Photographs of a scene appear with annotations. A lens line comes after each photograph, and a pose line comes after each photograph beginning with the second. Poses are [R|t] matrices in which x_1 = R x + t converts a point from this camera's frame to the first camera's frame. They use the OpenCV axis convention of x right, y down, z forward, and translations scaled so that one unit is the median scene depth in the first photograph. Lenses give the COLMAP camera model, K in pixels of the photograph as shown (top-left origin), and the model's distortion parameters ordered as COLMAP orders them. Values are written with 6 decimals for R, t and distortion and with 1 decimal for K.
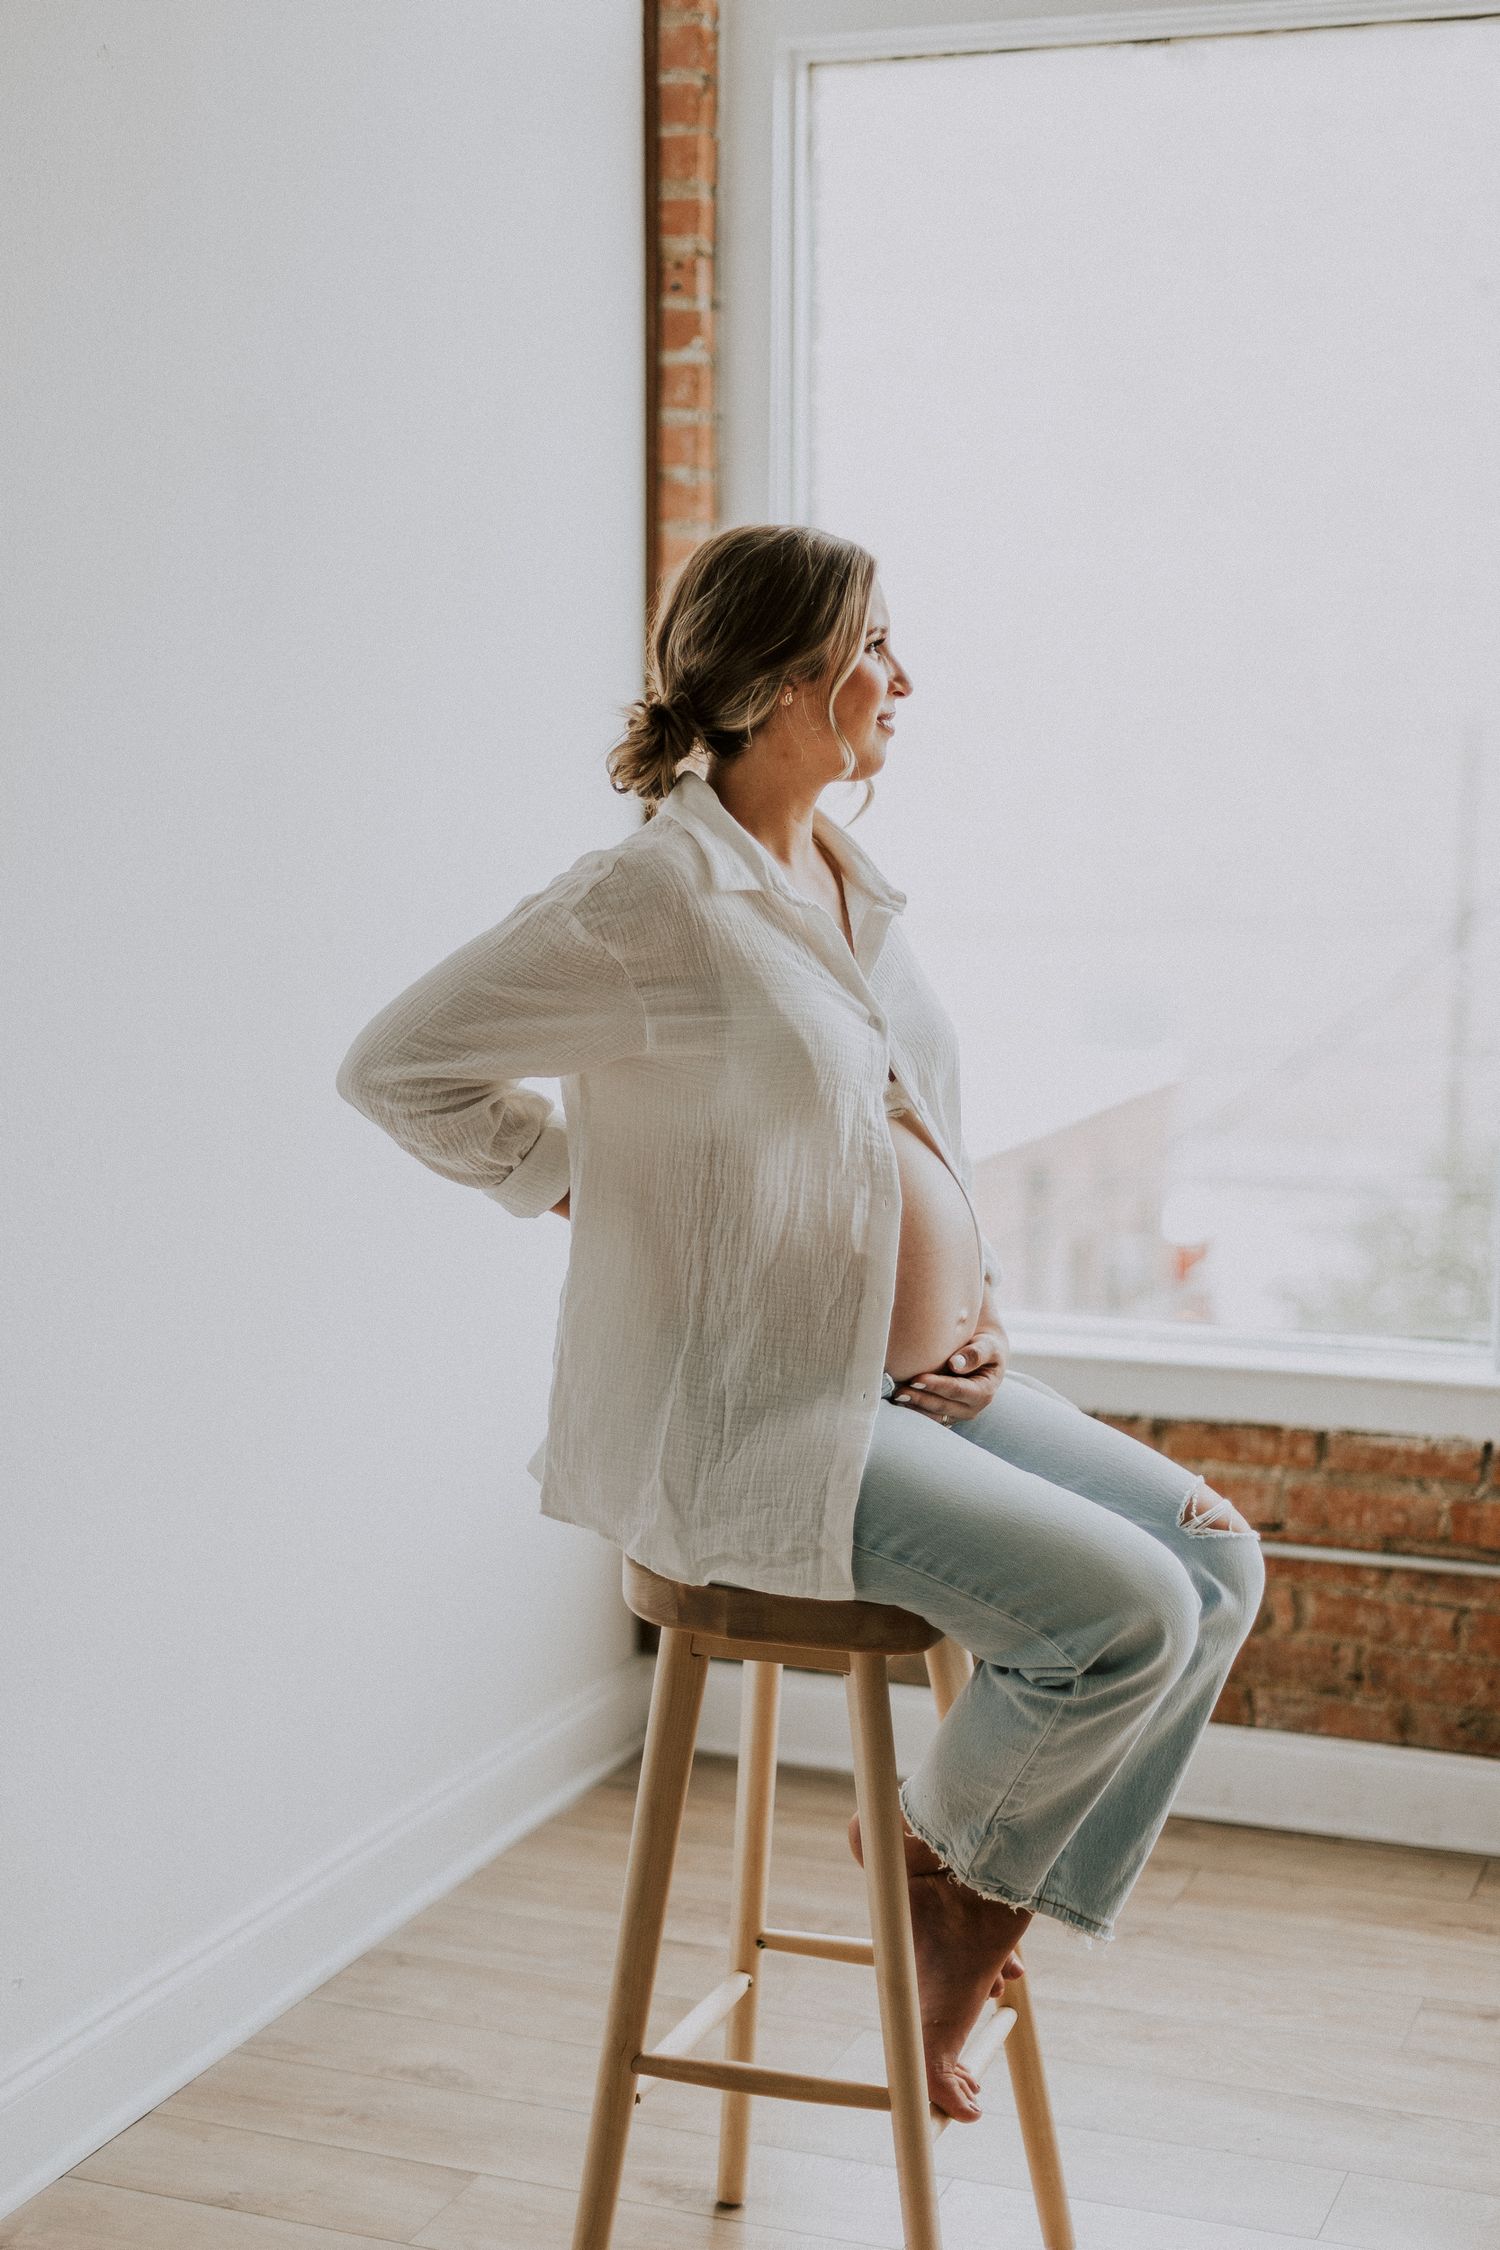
lens RADIAL K [[3149.9, 0, 741.7], [0, 3149.9, 1136.9], [0, 0, 1]] dist [-0.027669, 0.000000]
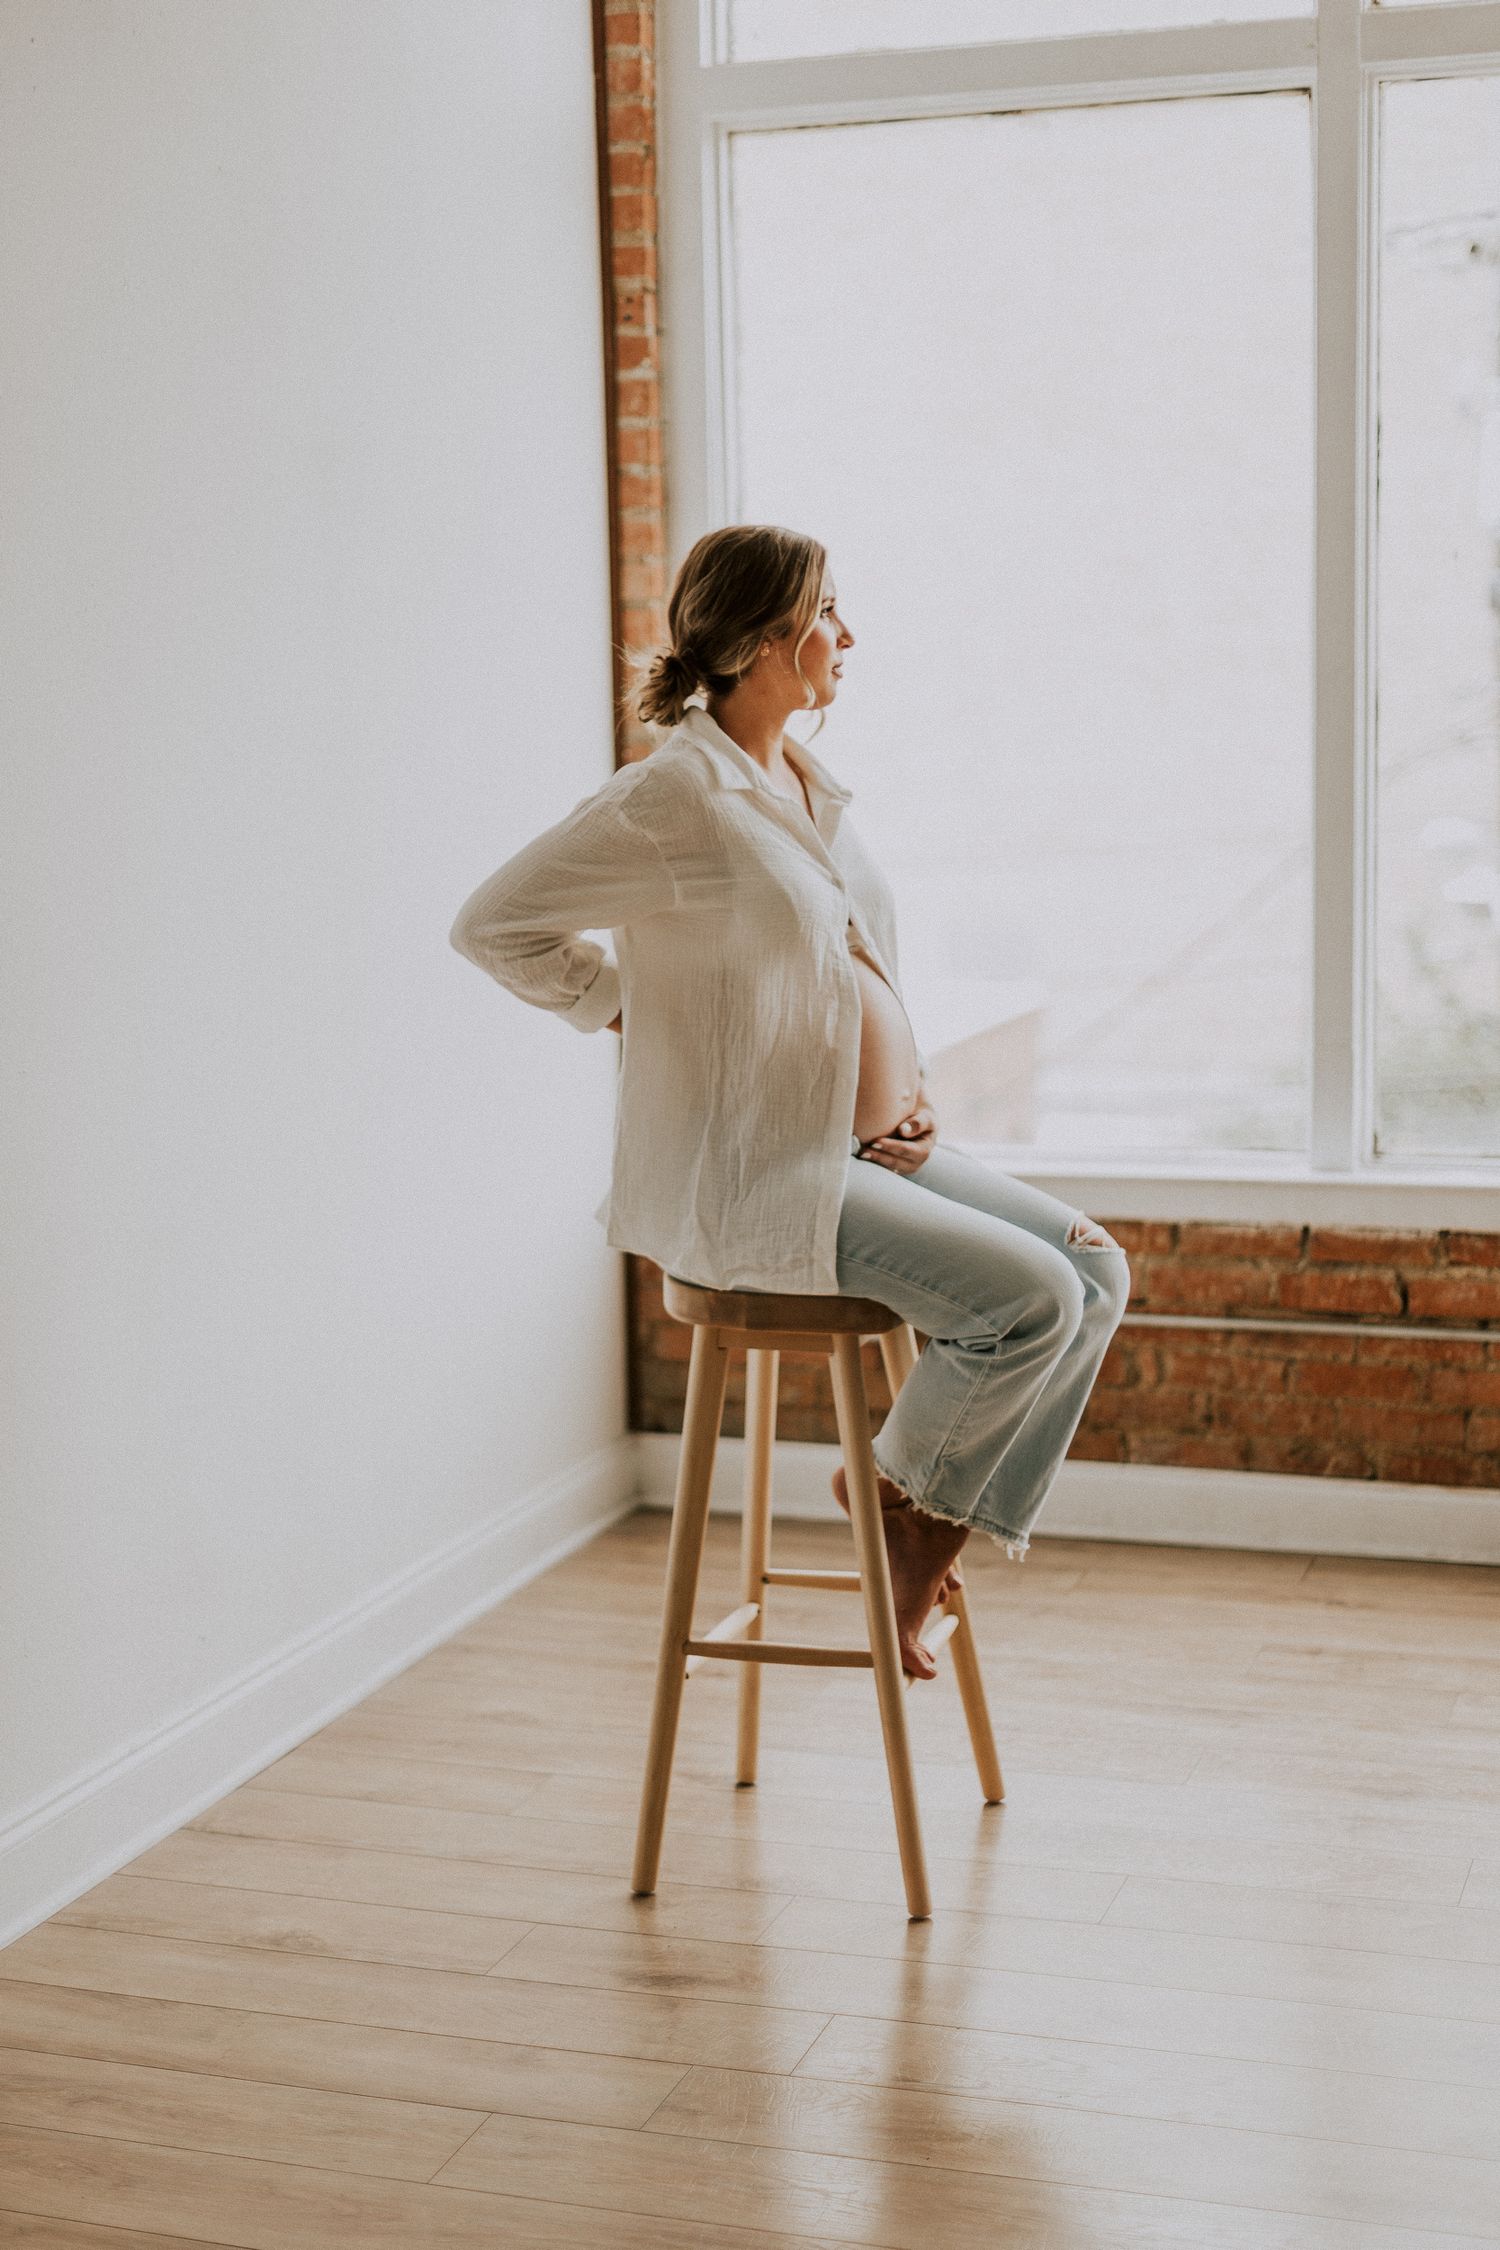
lens RADIAL K [[3149.9, 0, 759.9], [0, 3149.9, 1121.5], [0, 0, 1]] dist [-0.027669, 0.000000]
pose [[0.998380, -0.031801, 0.047177, -0.058703], [0.031273, 0.999440, 0.011884, 0.049319], [-0.047529, -0.010389, 0.998816, -0.372001]]
